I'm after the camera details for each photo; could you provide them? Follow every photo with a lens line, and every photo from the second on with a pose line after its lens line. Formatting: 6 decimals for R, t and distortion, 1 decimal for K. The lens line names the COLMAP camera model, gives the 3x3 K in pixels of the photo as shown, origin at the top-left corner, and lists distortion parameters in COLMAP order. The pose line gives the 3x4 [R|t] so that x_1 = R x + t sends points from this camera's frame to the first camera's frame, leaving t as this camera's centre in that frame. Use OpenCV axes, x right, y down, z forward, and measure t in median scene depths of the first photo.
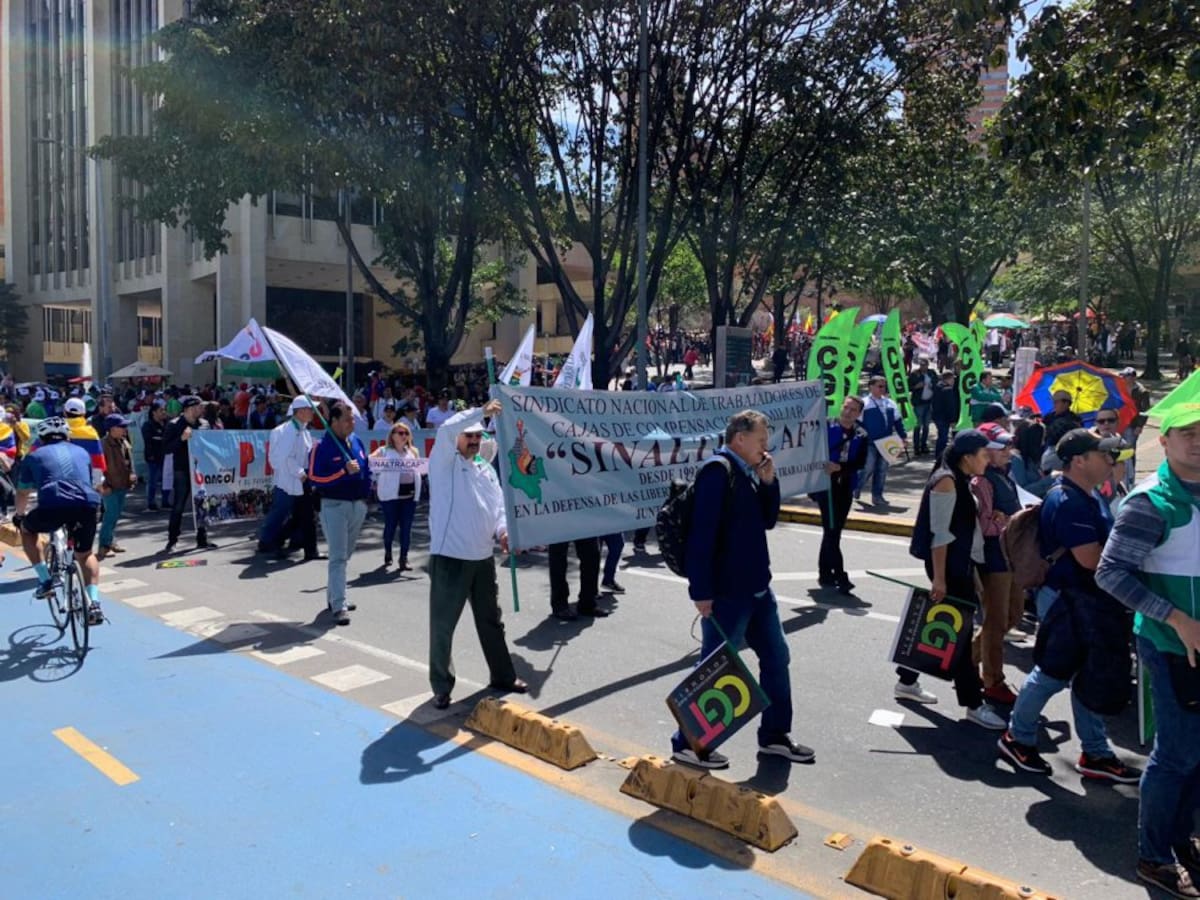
lens RADIAL K [[944.0, 0, 594.7], [0, 944.0, 430.1], [0, 0, 1]] dist [-0.006536, -0.001389]
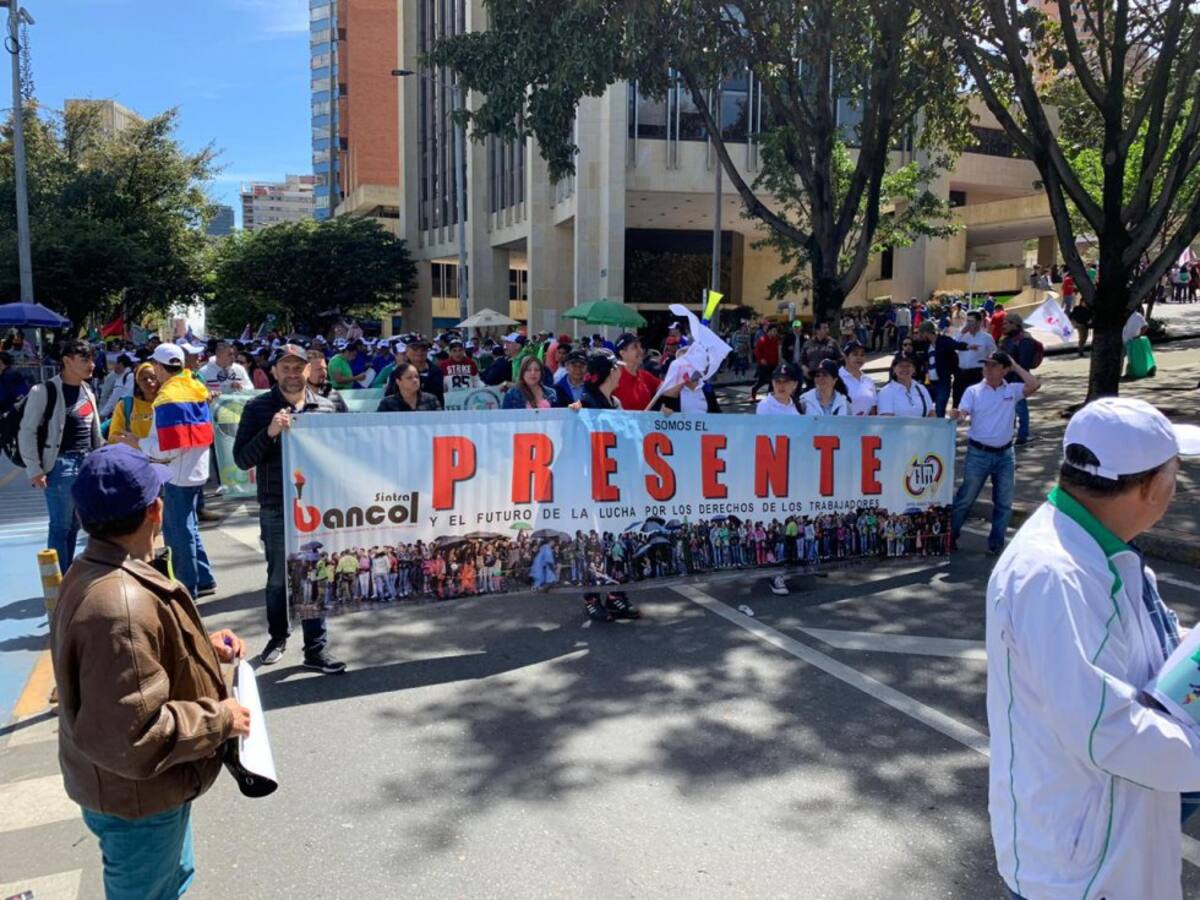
lens RADIAL K [[944.0, 0, 594.7], [0, 944.0, 430.1], [0, 0, 1]] dist [-0.006536, -0.001389]
pose [[0.927005, 0.044921, -0.372350, -0.041711], [-0.028848, 0.998400, 0.048630, -0.002963], [0.373939, -0.034339, 0.926817, 0.176602]]
